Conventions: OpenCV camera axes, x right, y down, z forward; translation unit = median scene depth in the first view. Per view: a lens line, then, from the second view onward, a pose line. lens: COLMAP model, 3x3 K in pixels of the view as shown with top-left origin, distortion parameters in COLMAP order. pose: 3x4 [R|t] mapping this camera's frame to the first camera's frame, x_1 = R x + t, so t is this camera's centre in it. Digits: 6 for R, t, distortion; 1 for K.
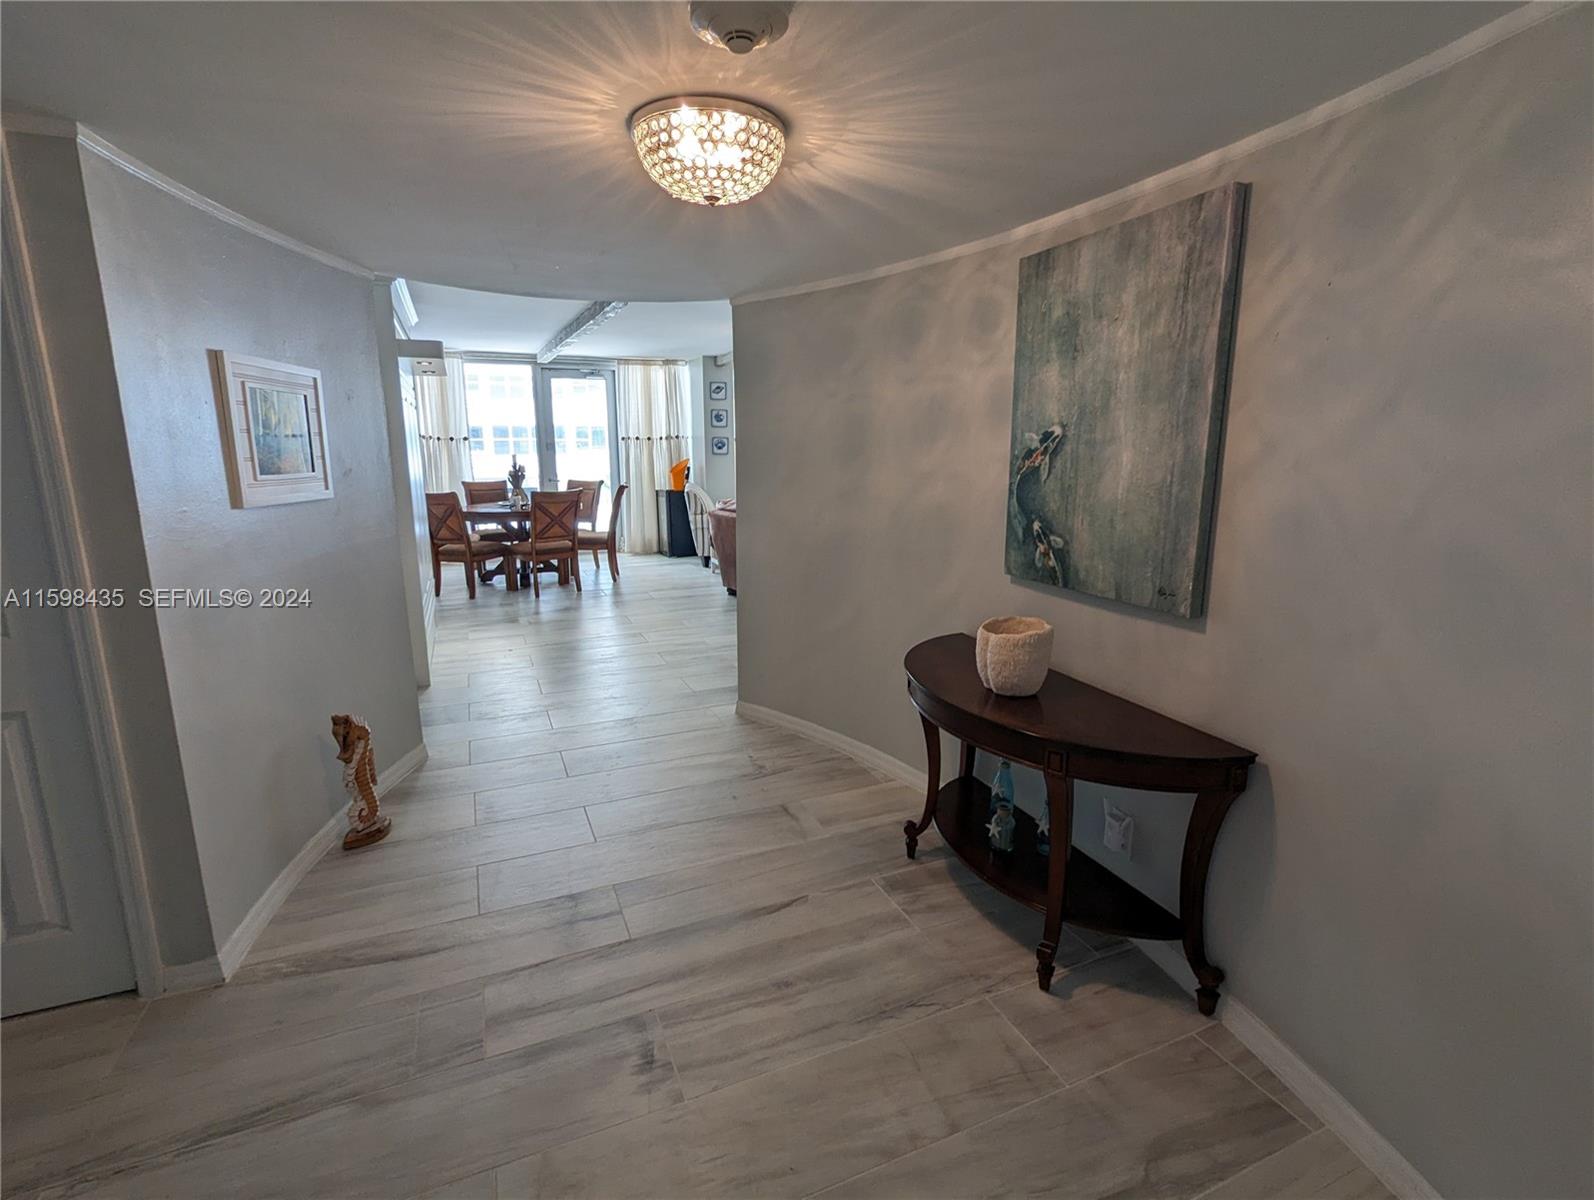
lens RADIAL K [[761.0, 0, 795.9], [0, 761.0, 599.8], [0, 0, 1]] dist [-0.002856, 0.003008]
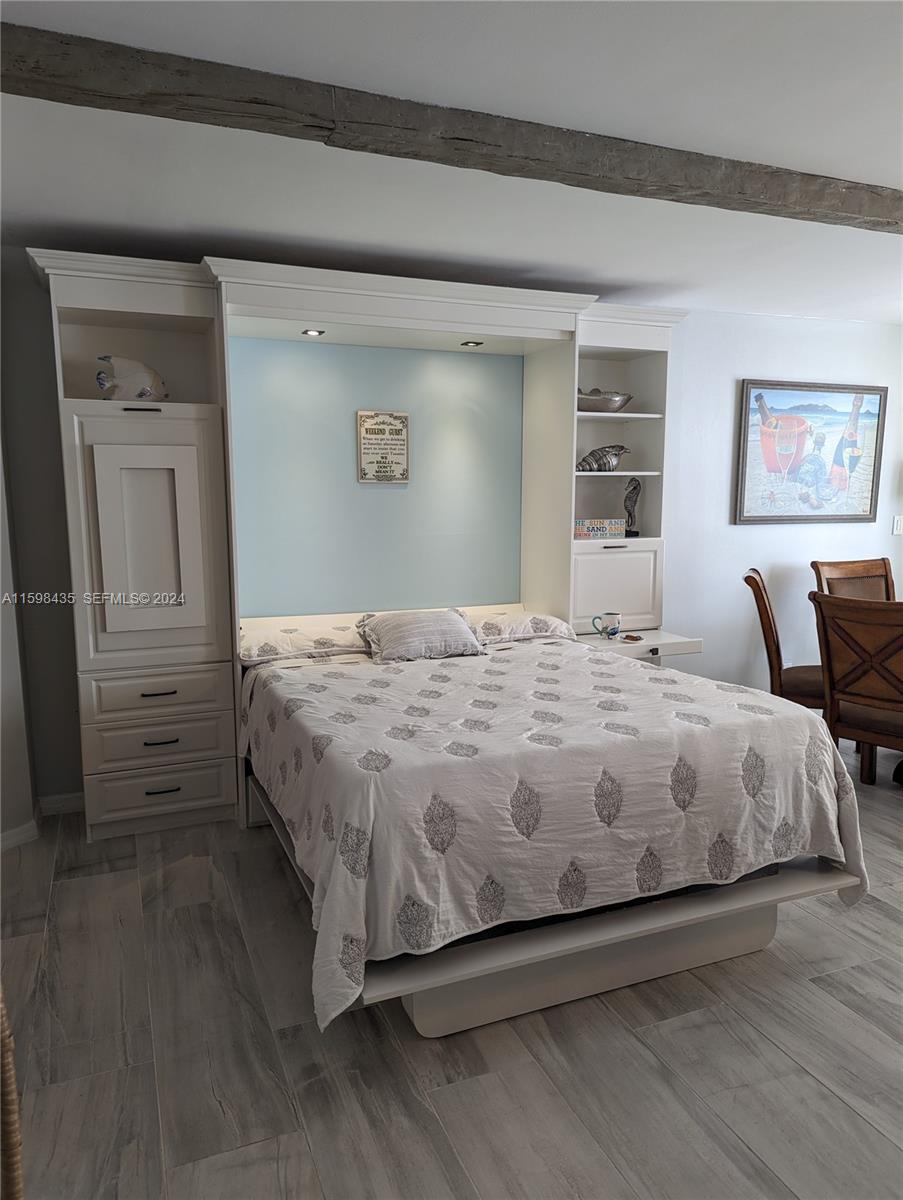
lens RADIAL K [[851.8, 0, 460.5], [0, 851.8, 609.1], [0, 0, 1]] dist [0.045960, -0.039900]
pose [[-0.015742, 0.143216, -0.989566, 0.612138], [-0.196208, 0.970004, 0.143506, -0.525902], [0.980436, 0.196420, 0.012830, 2.458473]]
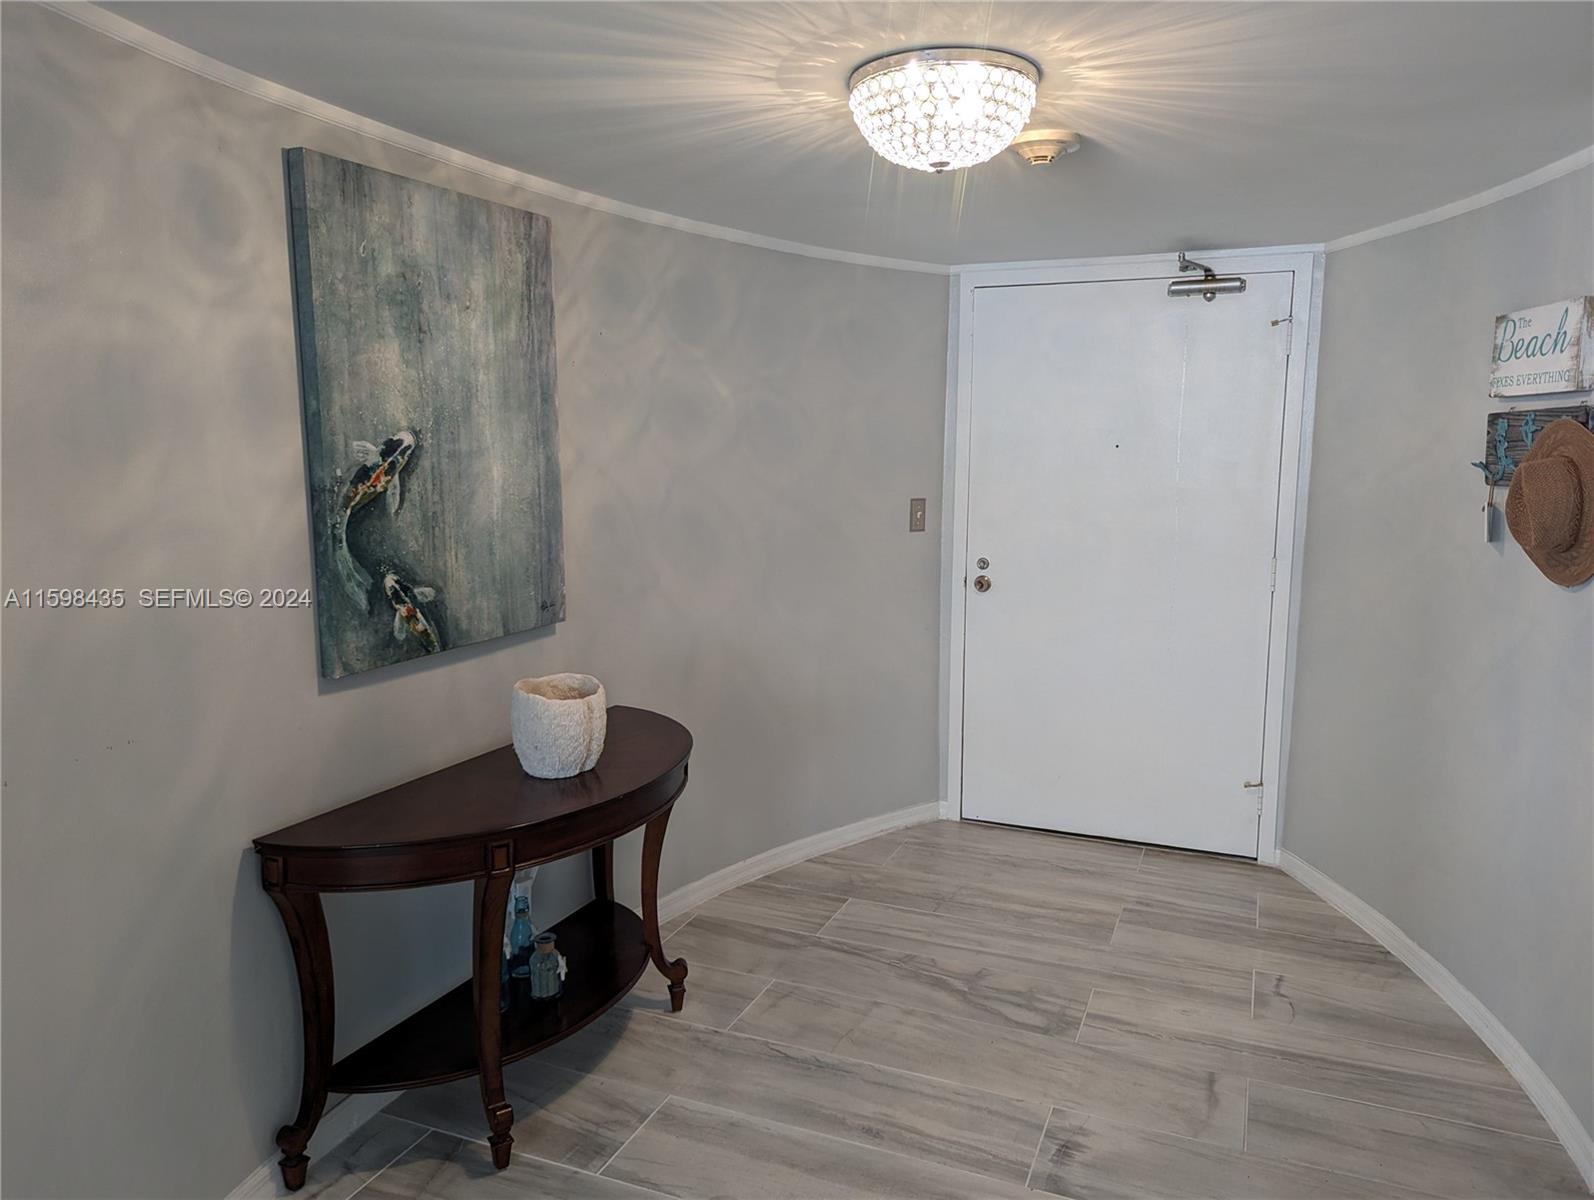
lens RADIAL K [[1130.3, 0, 798.3], [0, 1130.3, 601.9], [0, 0, 1]] dist [0.050405, -0.045316]
pose [[-0.696900, -0.103737, 0.709626, -0.726213], [0.141890, 0.949980, 0.278218, -0.350351], [-0.702992, 0.294579, -0.647321, 1.608476]]
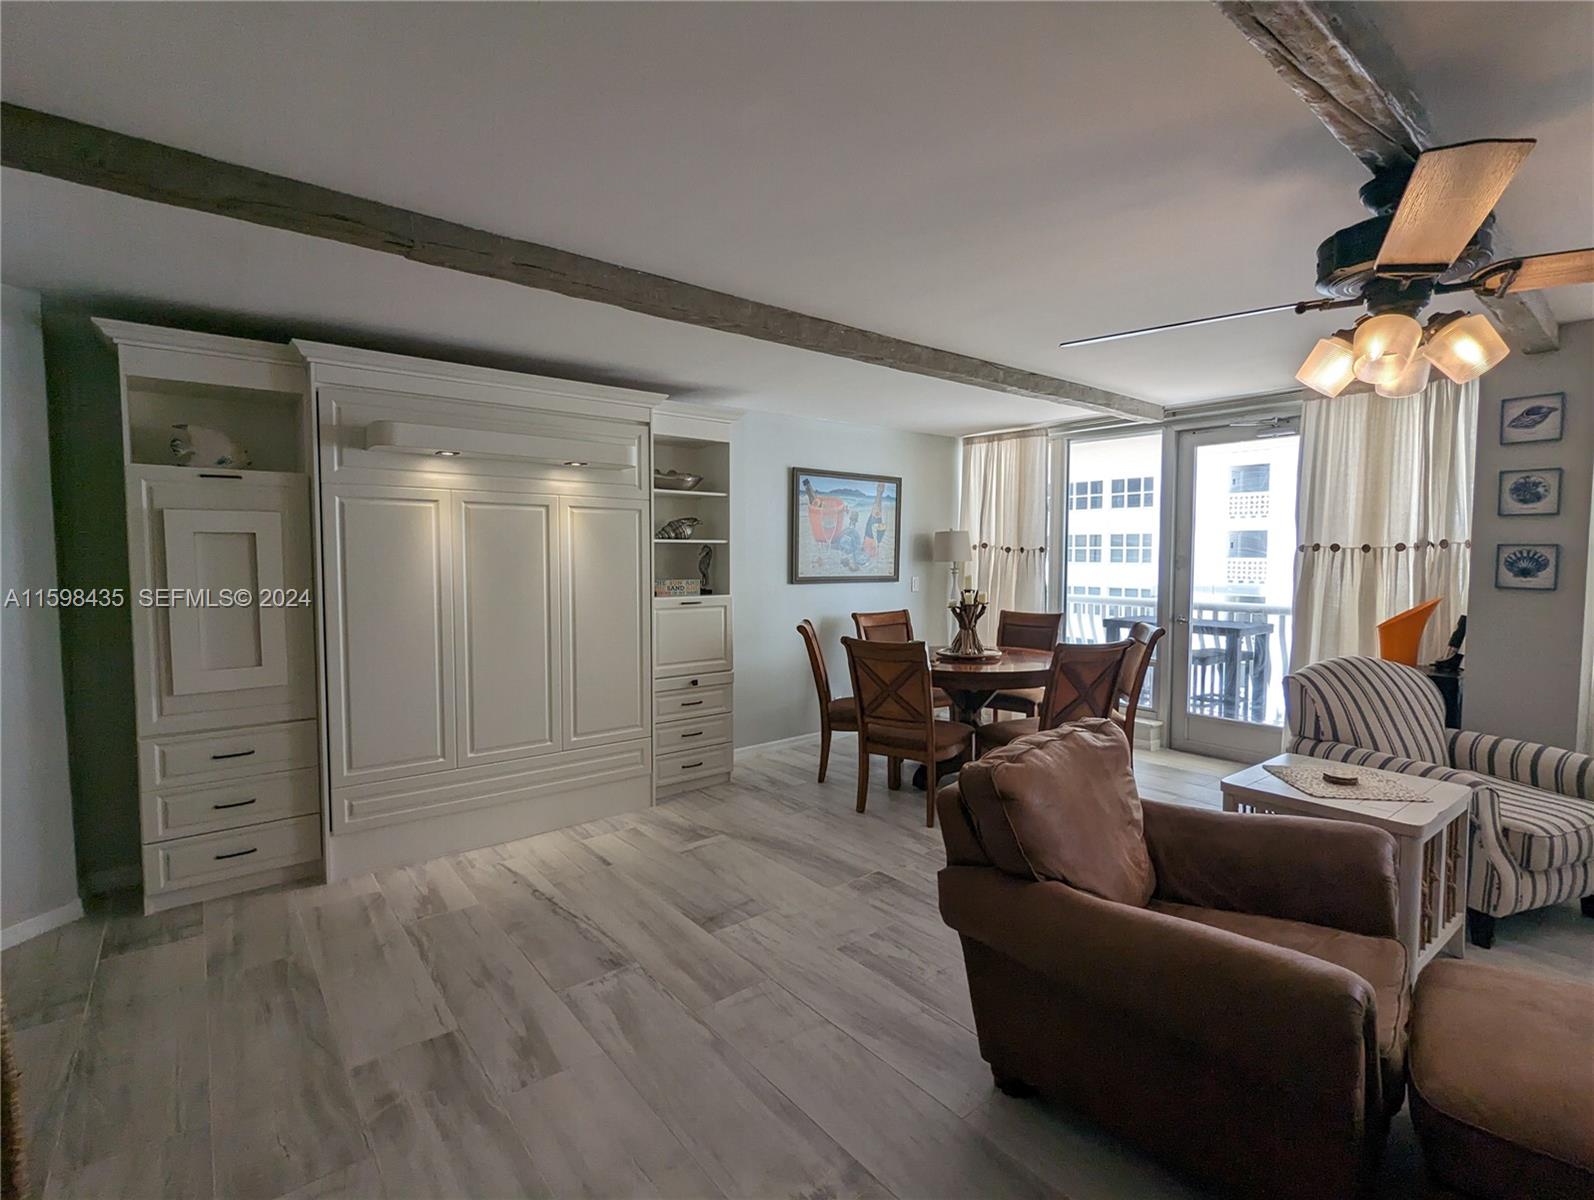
lens RADIAL K [[761.0, 0, 794.7], [0, 761.0, 597.7], [0, 0, 1]] dist [-0.002856, 0.003008]
pose [[0.262387, 0.058936, -0.963161, 0.697095], [-0.194420, 0.980893, 0.007057, -0.536941], [0.945174, 0.185406, 0.268832, 2.516937]]
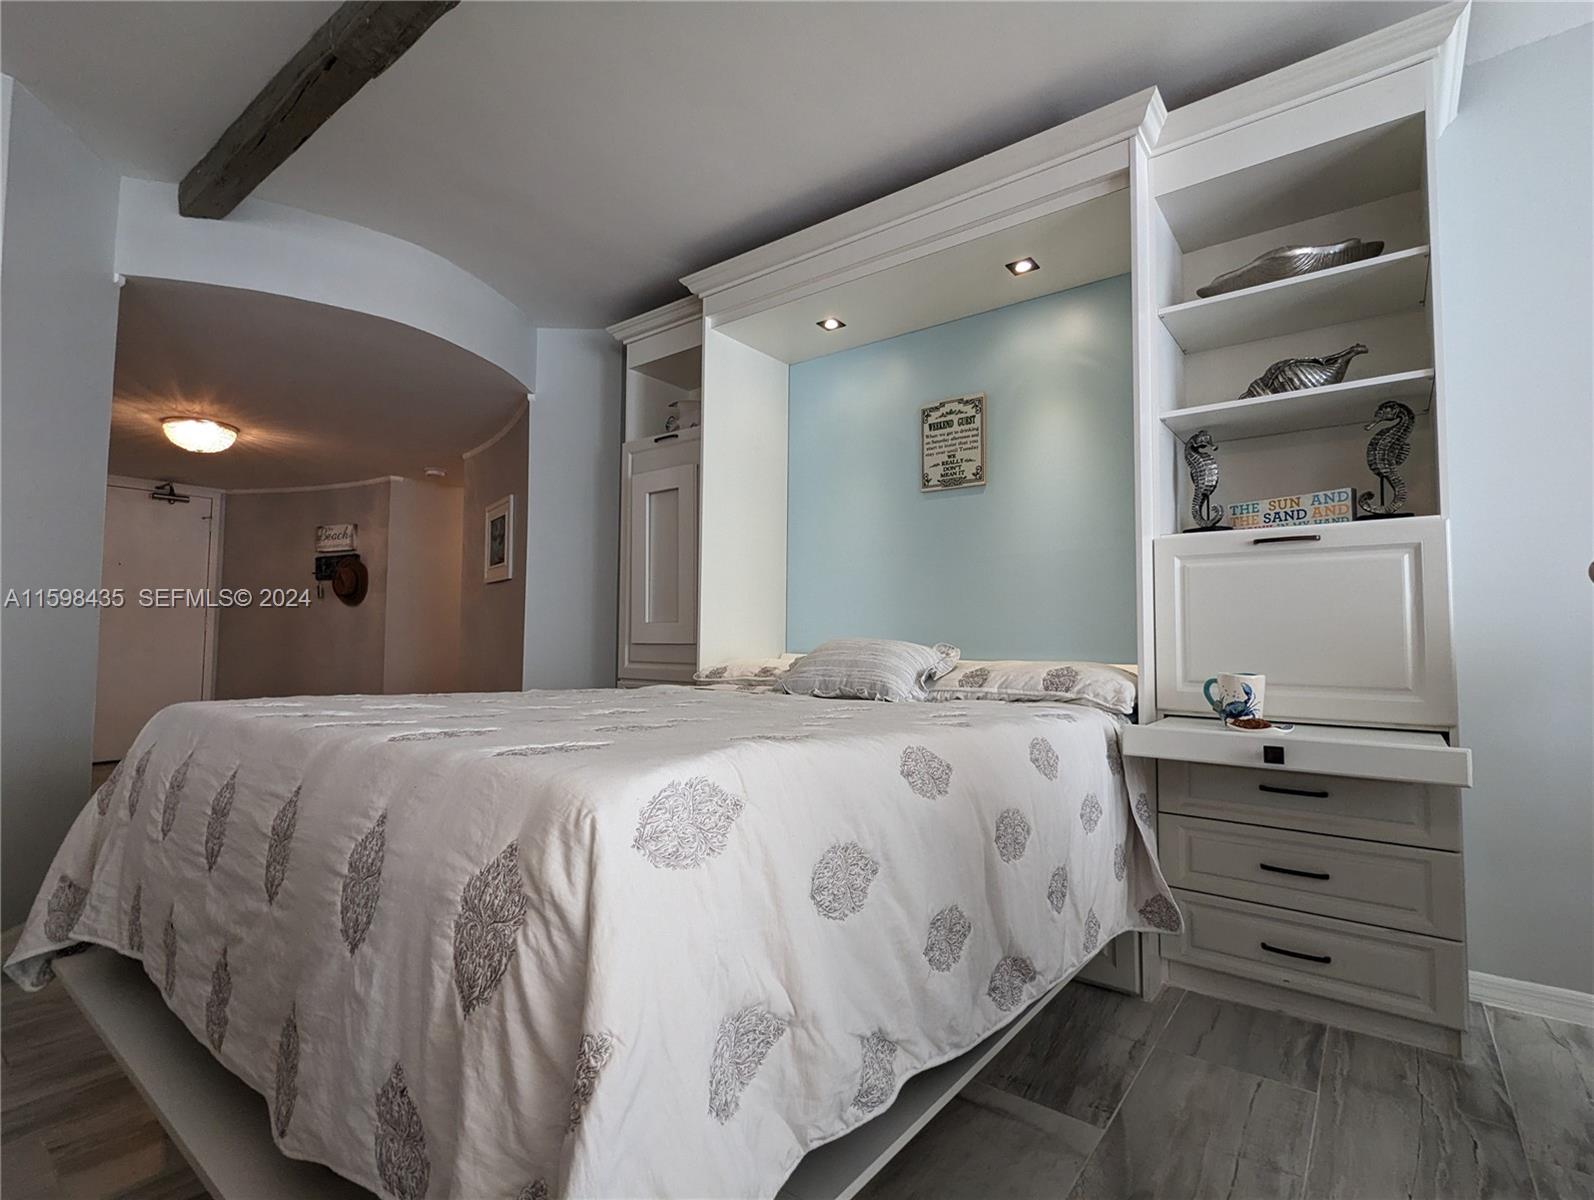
lens RADIAL K [[761.0, 0, 790.5], [0, 761.0, 598.1], [0, 0, 1]] dist [-0.002856, 0.003008]
pose [[-0.879005, -0.033327, -0.475646, -0.517412], [-0.102636, 0.987395, 0.120490, -0.432676], [0.465635, 0.154730, -0.871346, 3.323442]]
